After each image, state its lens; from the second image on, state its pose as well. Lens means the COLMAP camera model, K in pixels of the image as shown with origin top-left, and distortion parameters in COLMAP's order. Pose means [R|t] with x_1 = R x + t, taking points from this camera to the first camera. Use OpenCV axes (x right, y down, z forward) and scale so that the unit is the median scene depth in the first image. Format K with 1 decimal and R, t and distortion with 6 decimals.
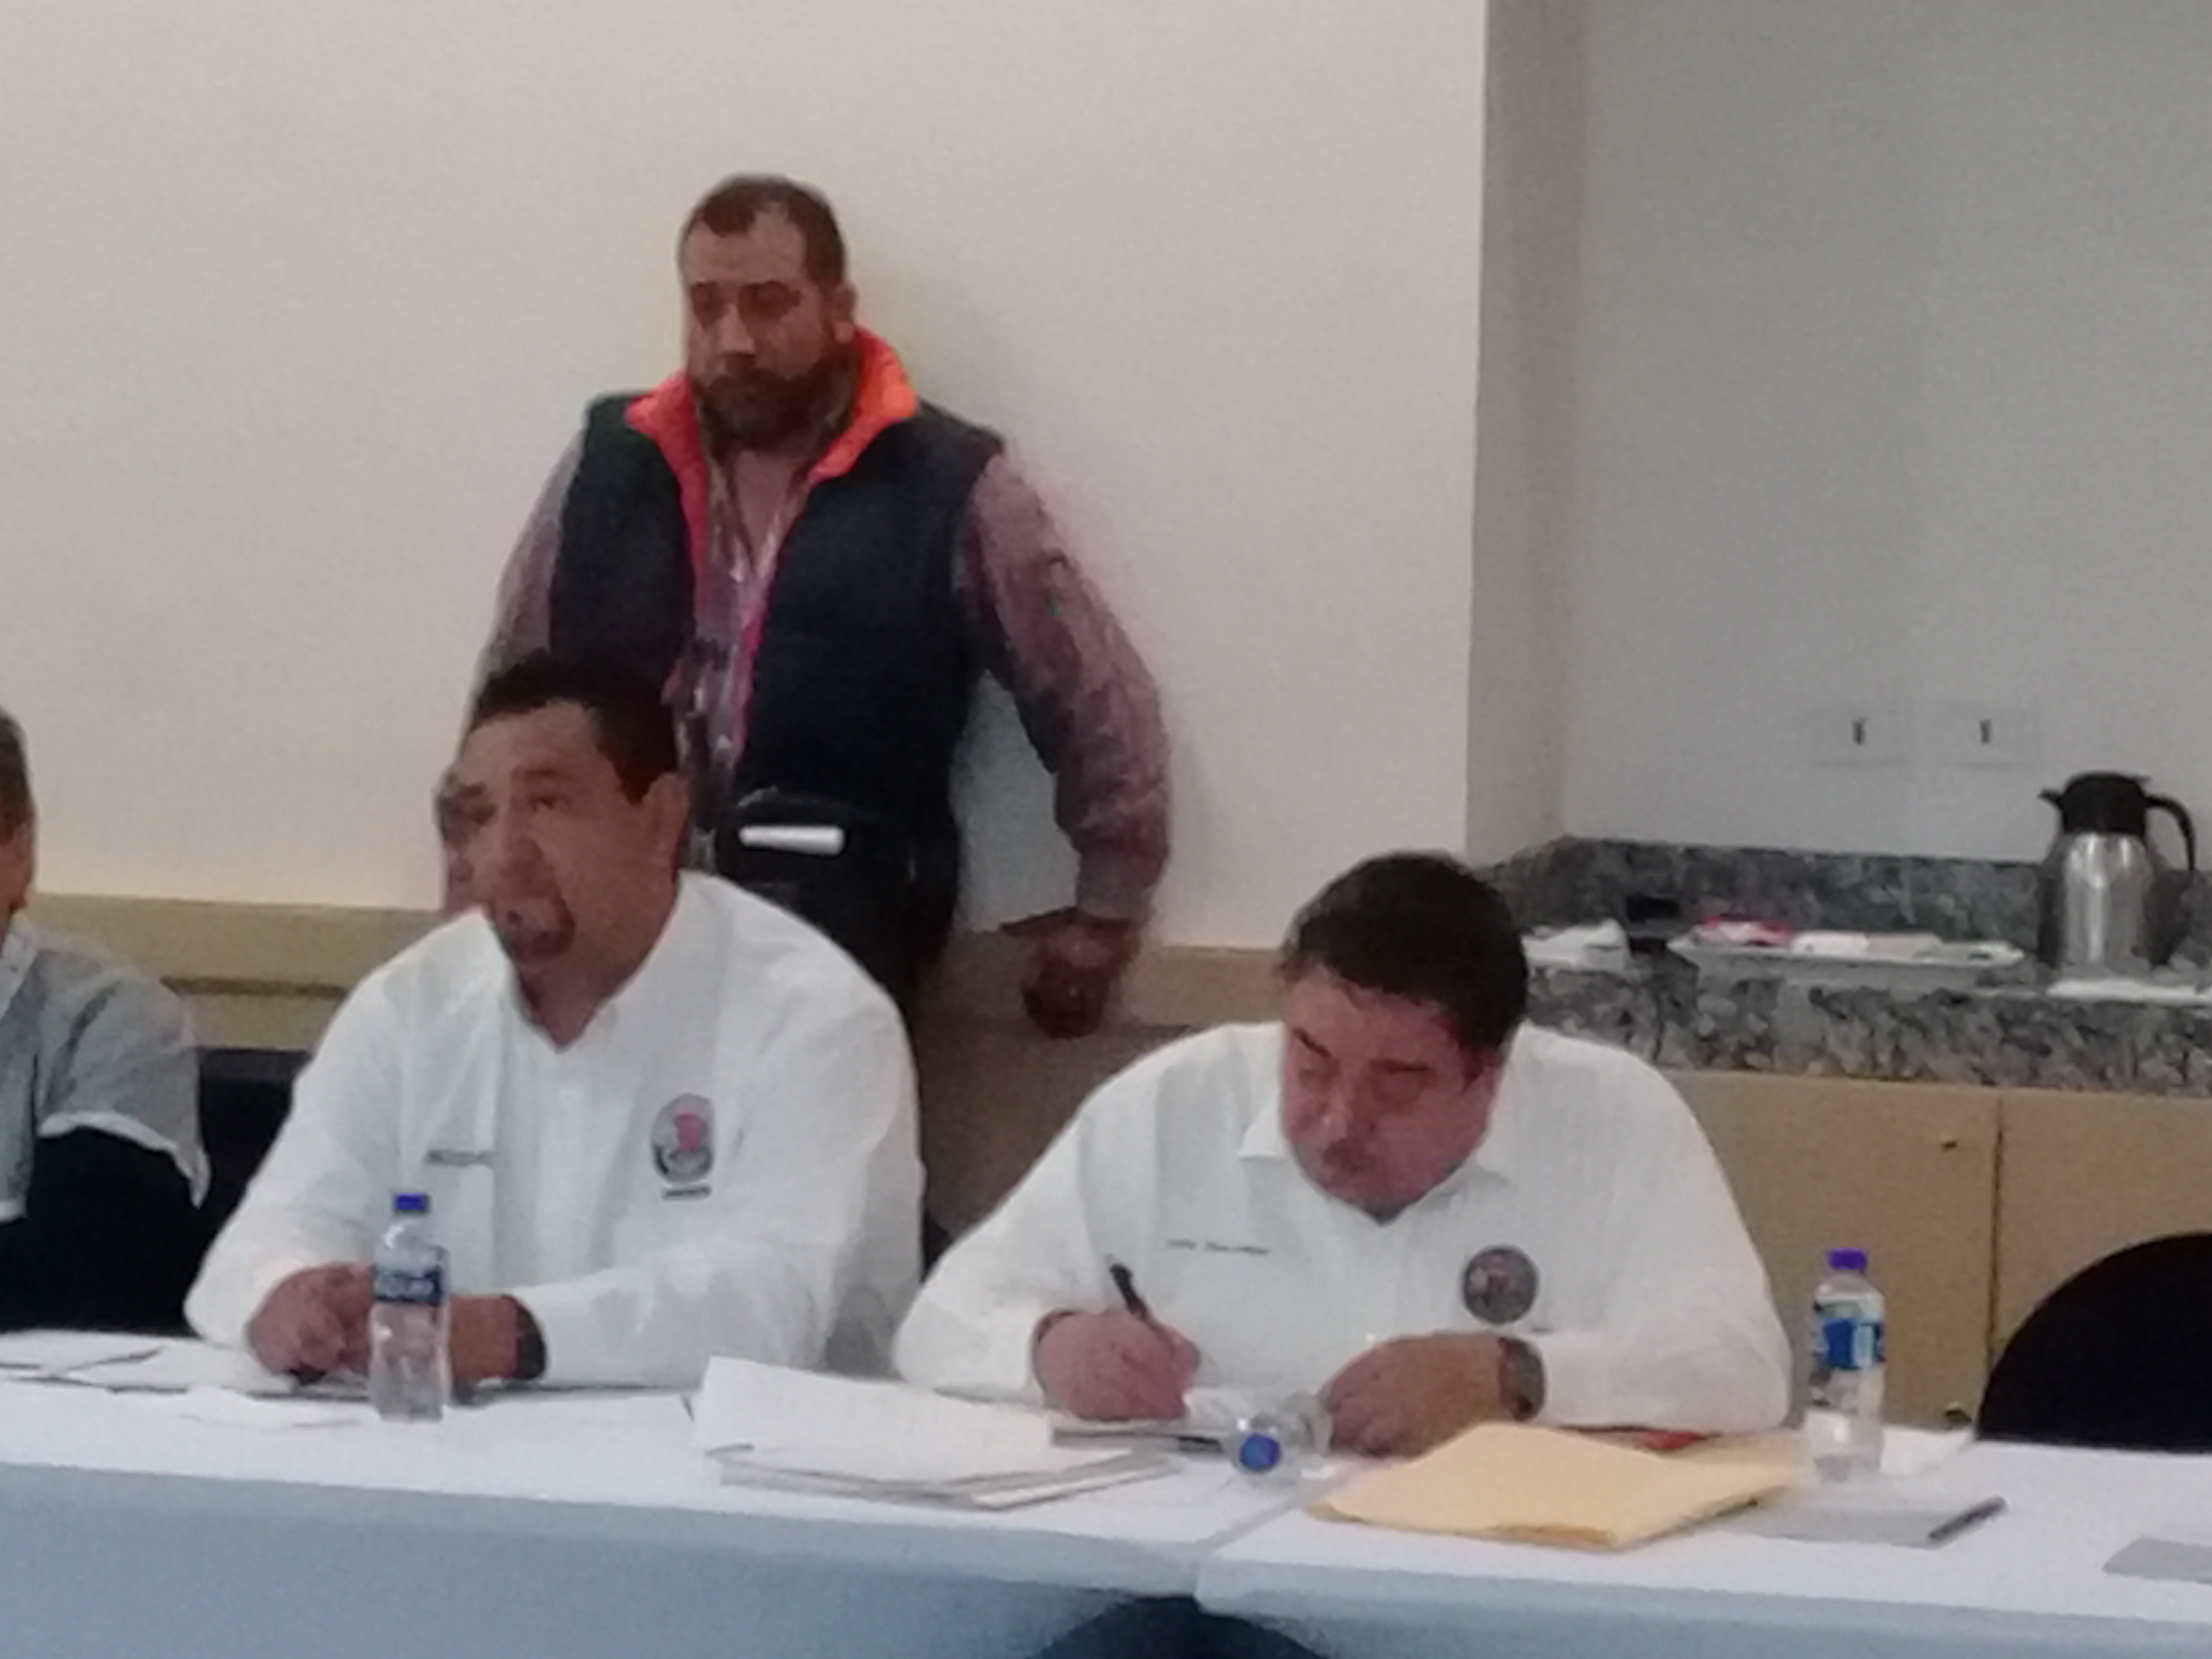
lens RADIAL K [[2110.7, 0, 1084.8], [0, 2110.7, 817.3], [0, 0, 1]] dist [0.038352, 0.000000]
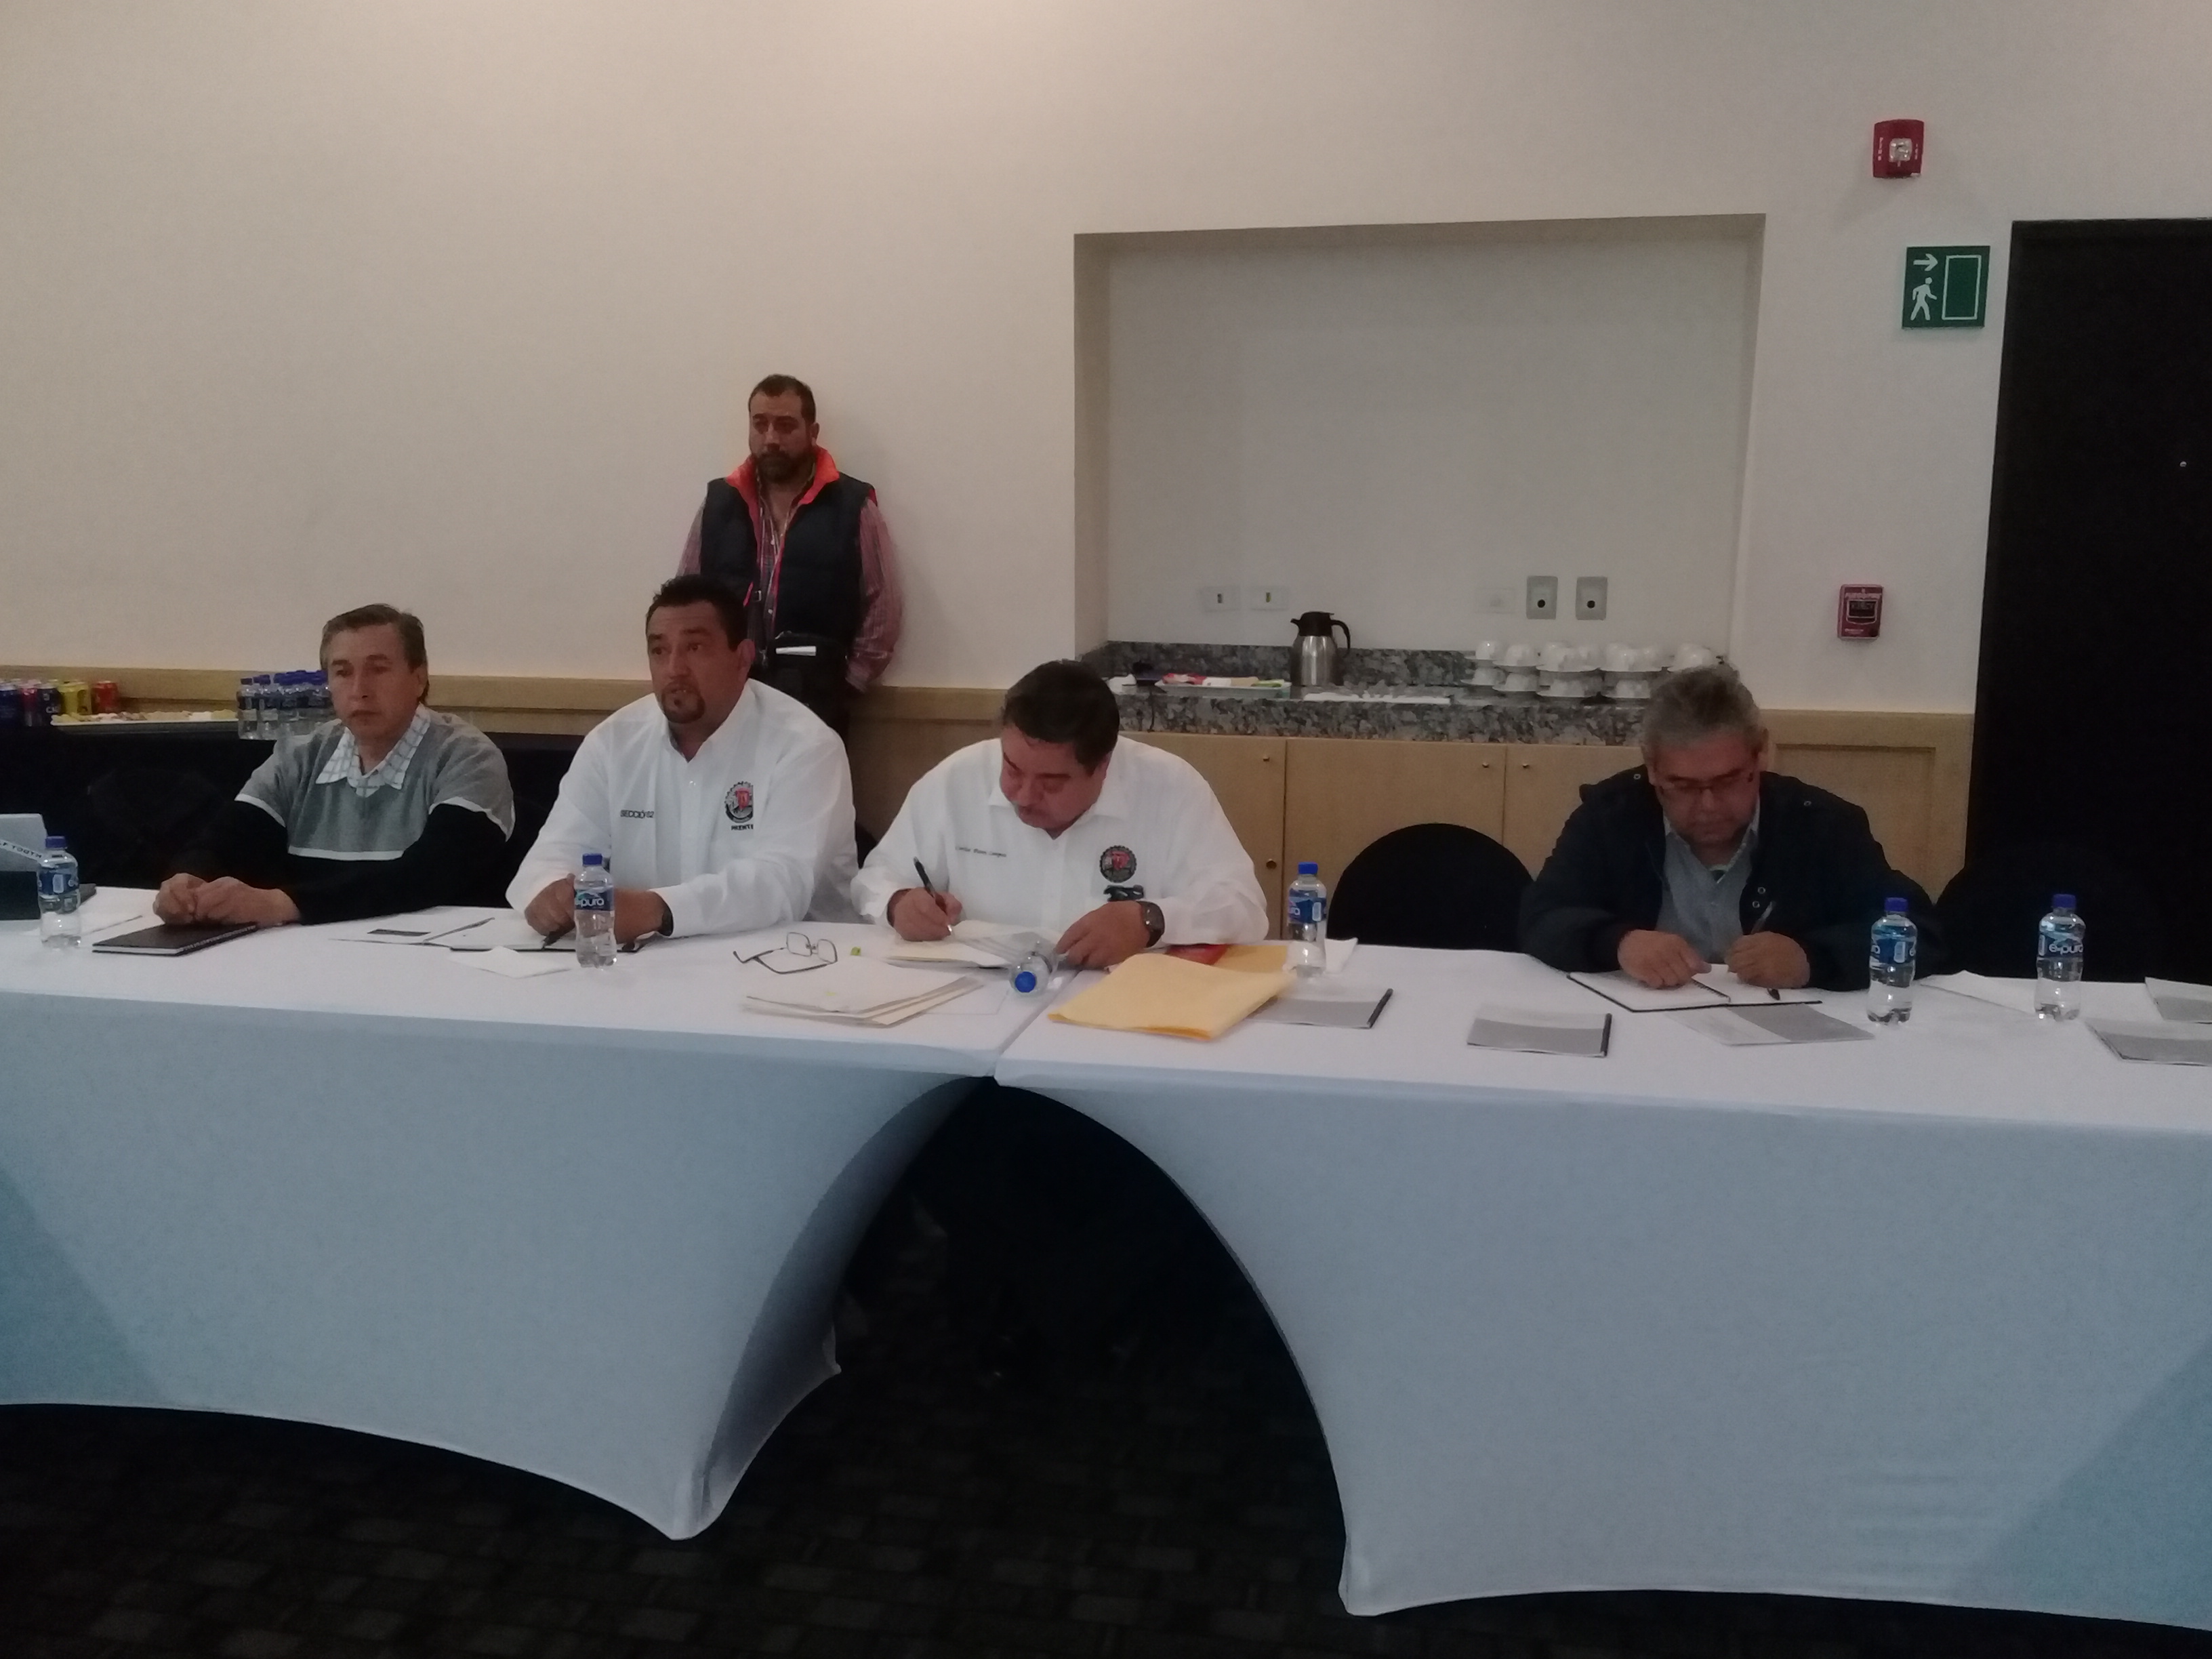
lens RADIAL K [[2110.7, 0, 1136.9], [0, 2110.7, 850.1], [0, 0, 1]] dist [0.038352, 0.000000]
pose [[0.994721, -0.034956, 0.096478, 0.002955], [0.030726, 0.998515, 0.044992, 0.121263], [-0.097907, -0.041790, 0.994318, -1.274937]]
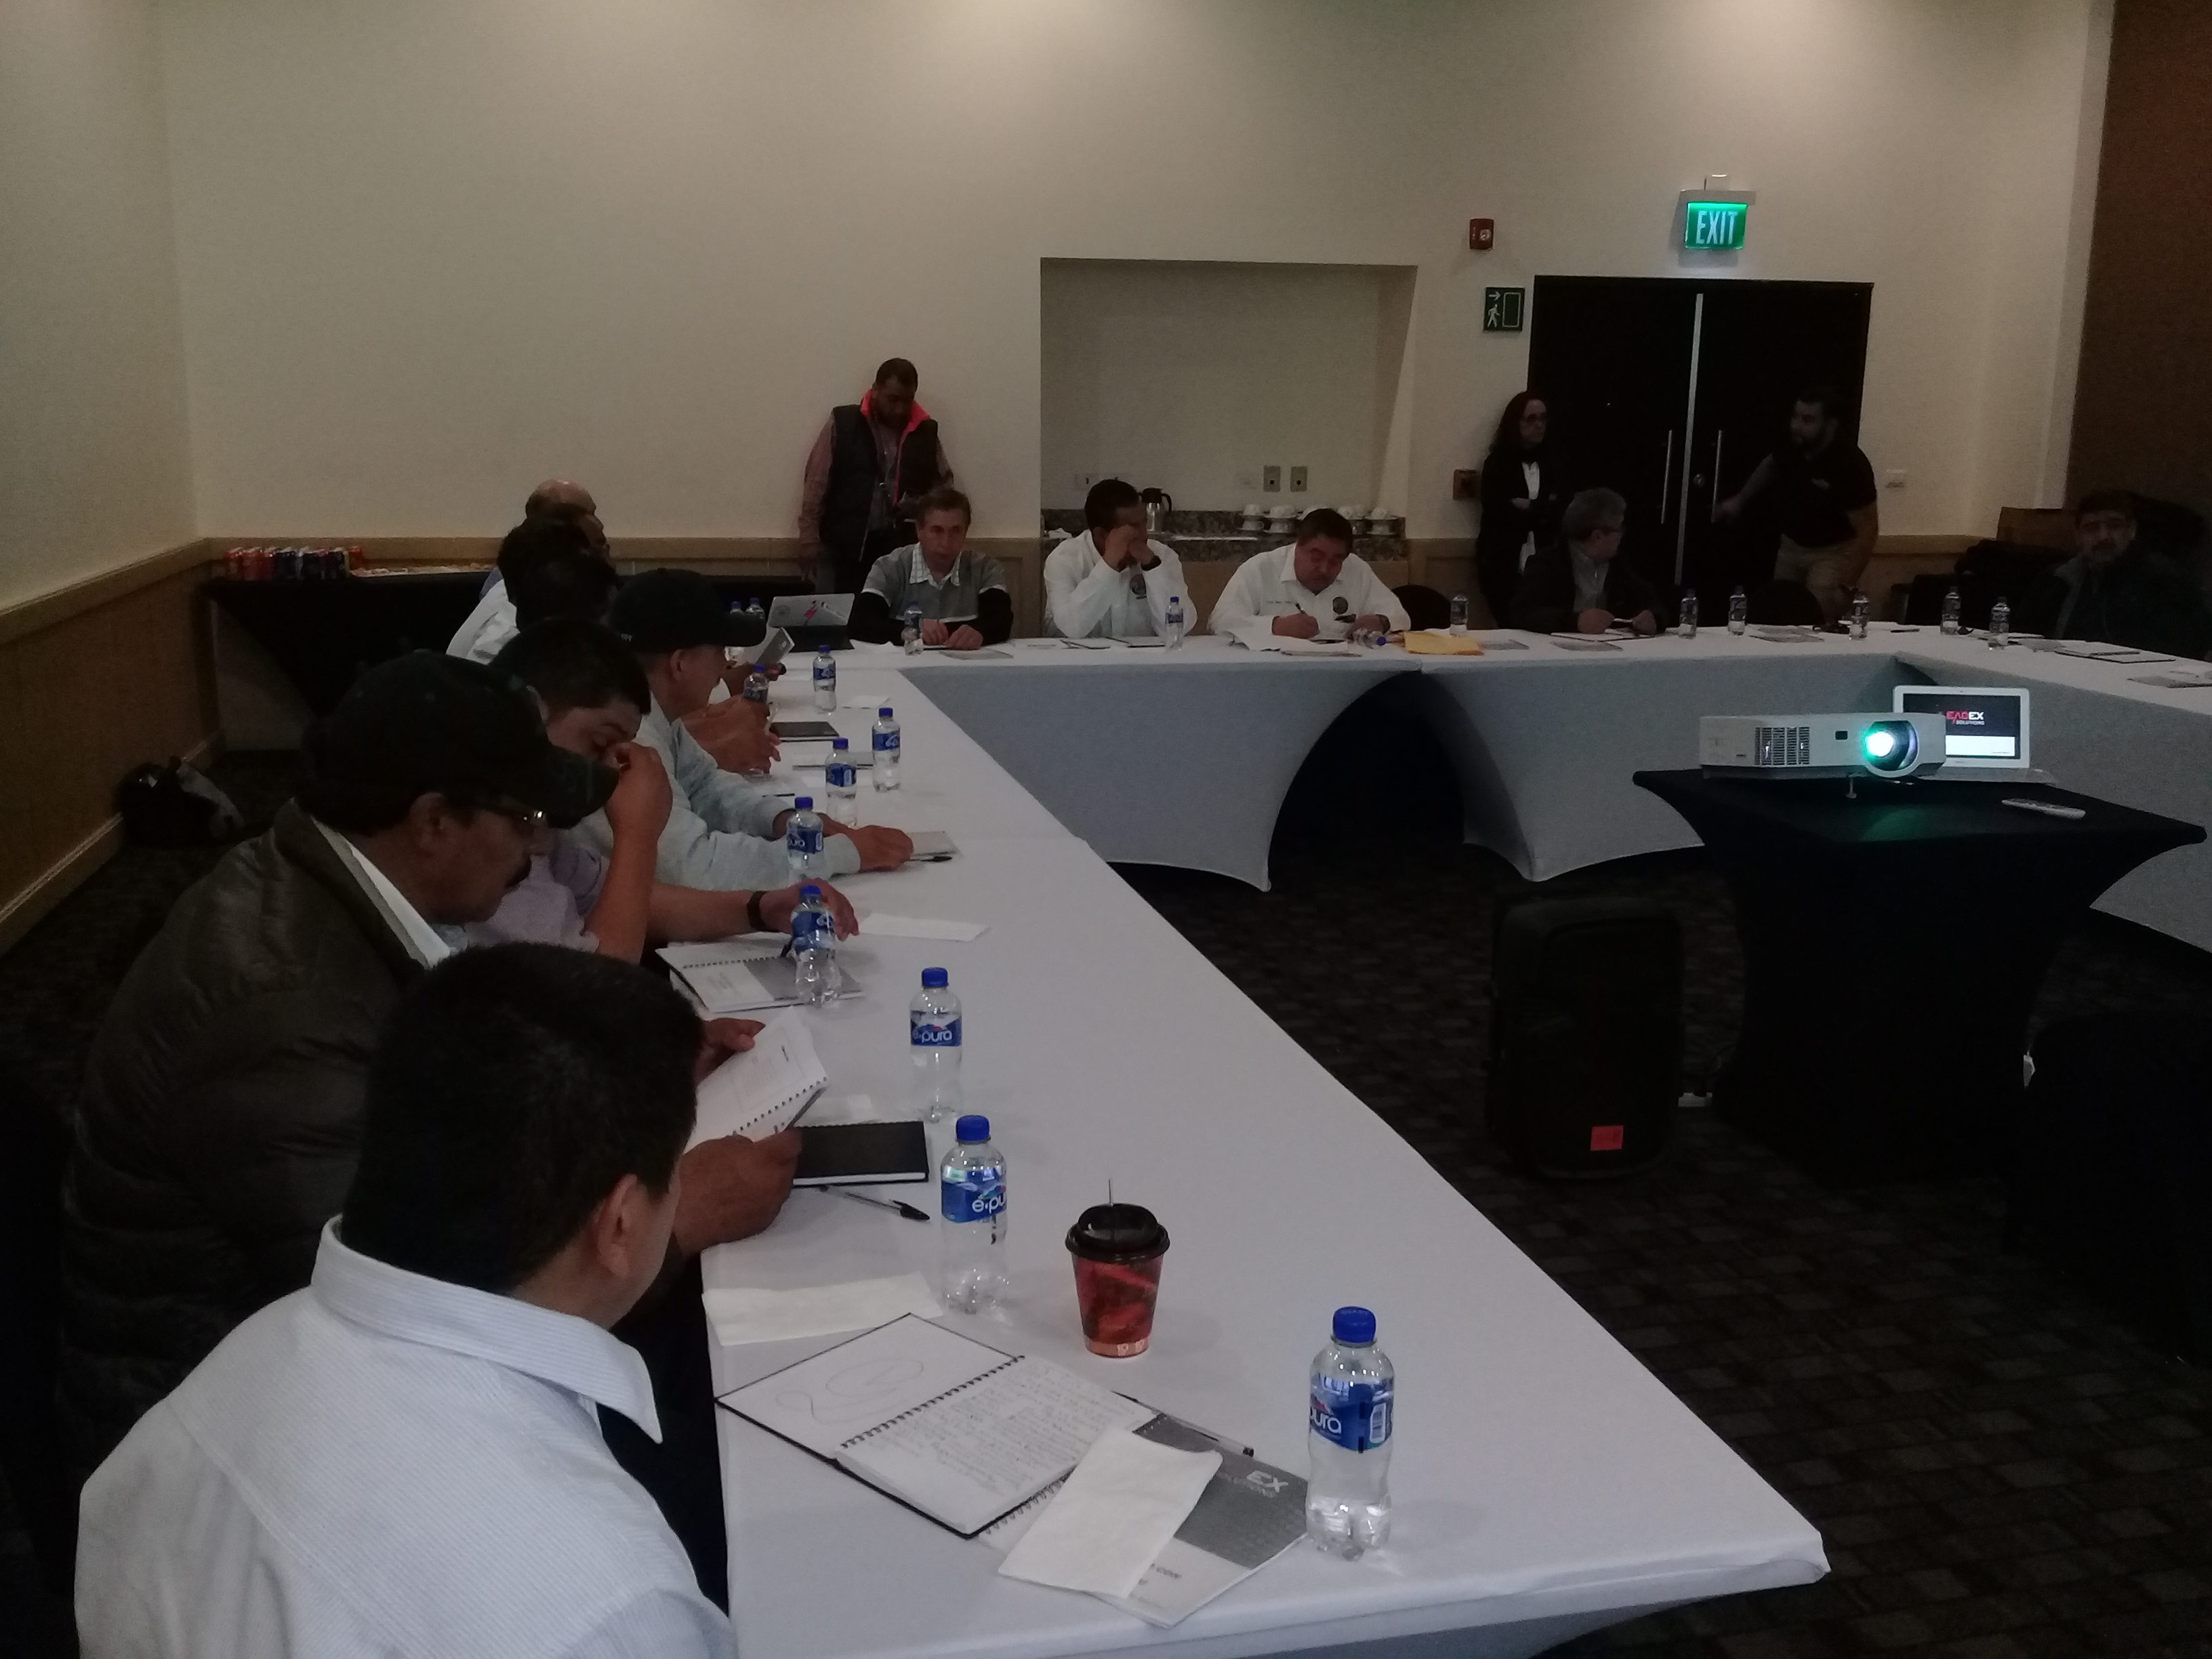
lens RADIAL K [[2110.7, 0, 1087.8], [0, 2110.7, 847.2], [0, 0, 1]] dist [0.038352, 0.000000]
pose [[0.864007, -0.116961, 0.489707, -1.538167], [0.068596, 0.990919, 0.115643, 0.164404], [-0.498786, -0.066324, 0.864184, -2.232290]]
